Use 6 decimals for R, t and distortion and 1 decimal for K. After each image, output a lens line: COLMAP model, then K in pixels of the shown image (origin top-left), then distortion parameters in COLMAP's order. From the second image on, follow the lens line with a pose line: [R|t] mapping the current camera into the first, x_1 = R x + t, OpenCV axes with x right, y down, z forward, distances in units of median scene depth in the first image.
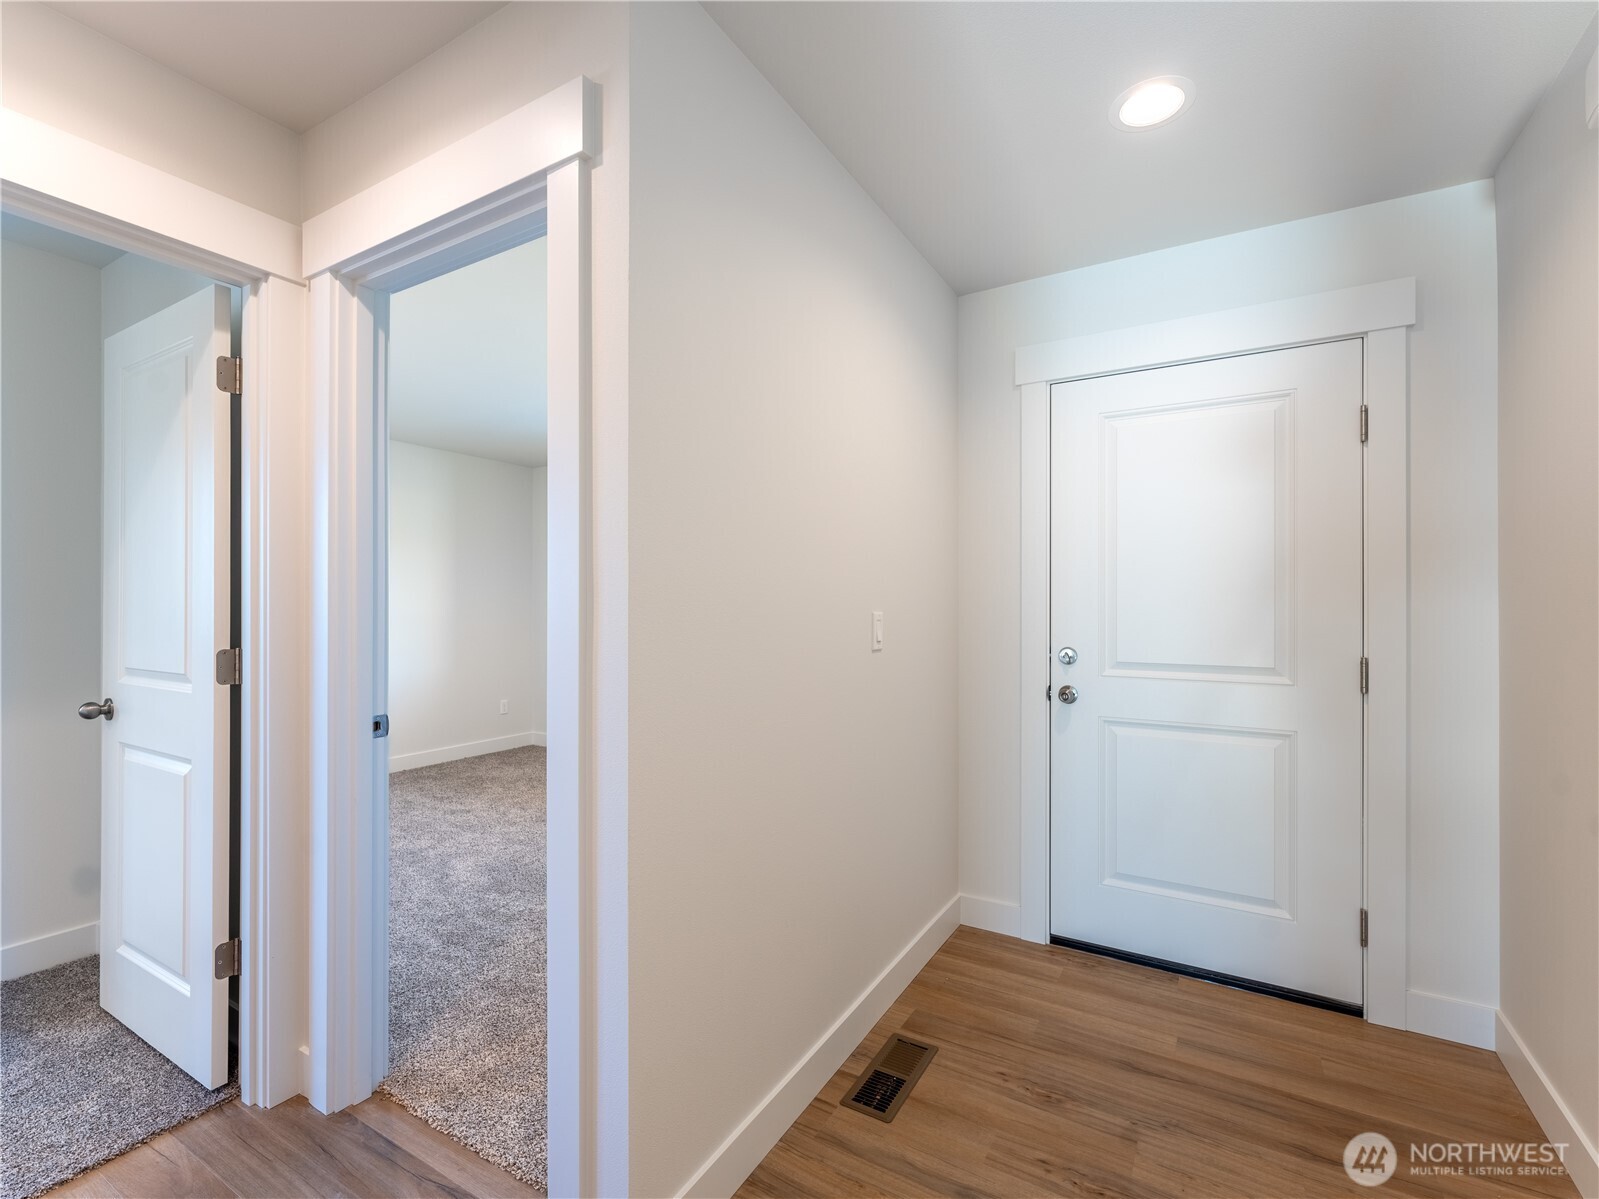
lens RADIAL K [[738.6, 0, 844.4], [0, 738.6, 605.0], [0, 0, 1]] dist [0.001329, 0.000555]
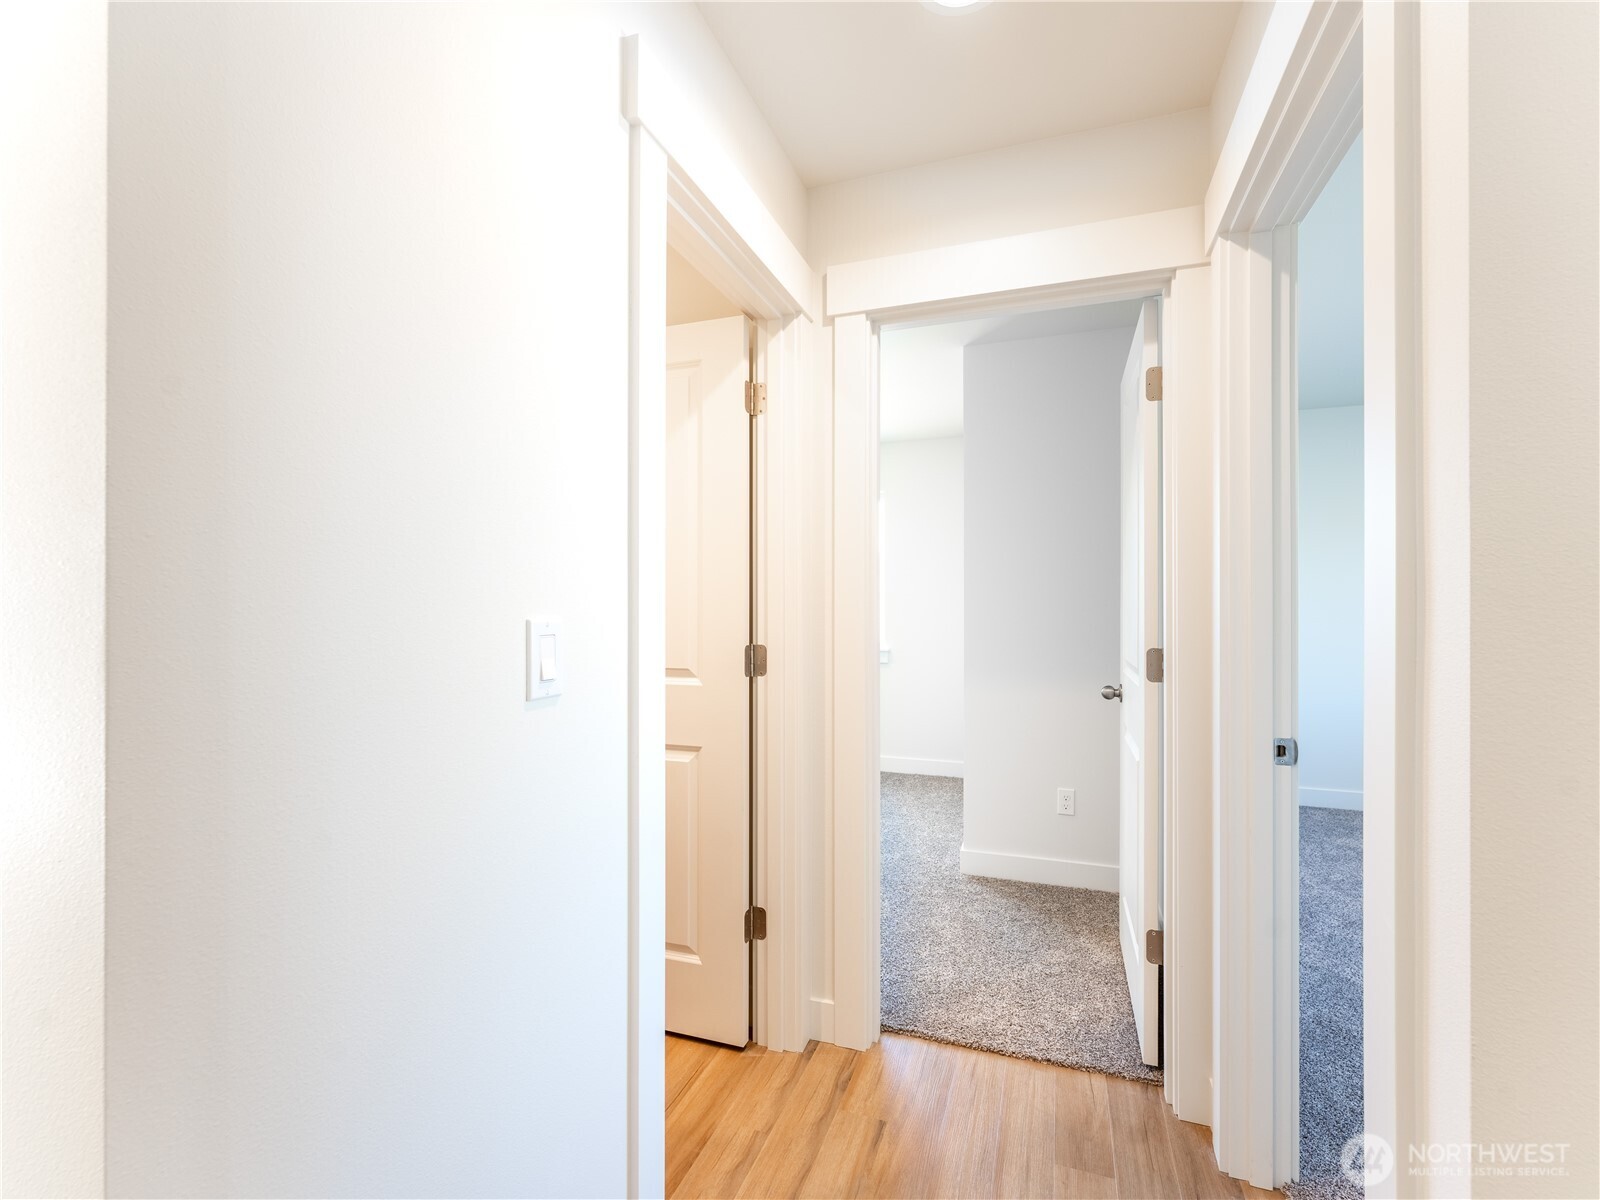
lens RADIAL K [[739.0, 0, 844.9], [0, 739.0, 605.6], [0, 0, 1]] dist [0.001329, 0.000555]
pose [[0.133750, -0.000068, -0.991015, 0.136406], [-0.002501, 0.999997, -0.000406, 0.001450], [0.991012, 0.002533, 0.133749, 0.430644]]
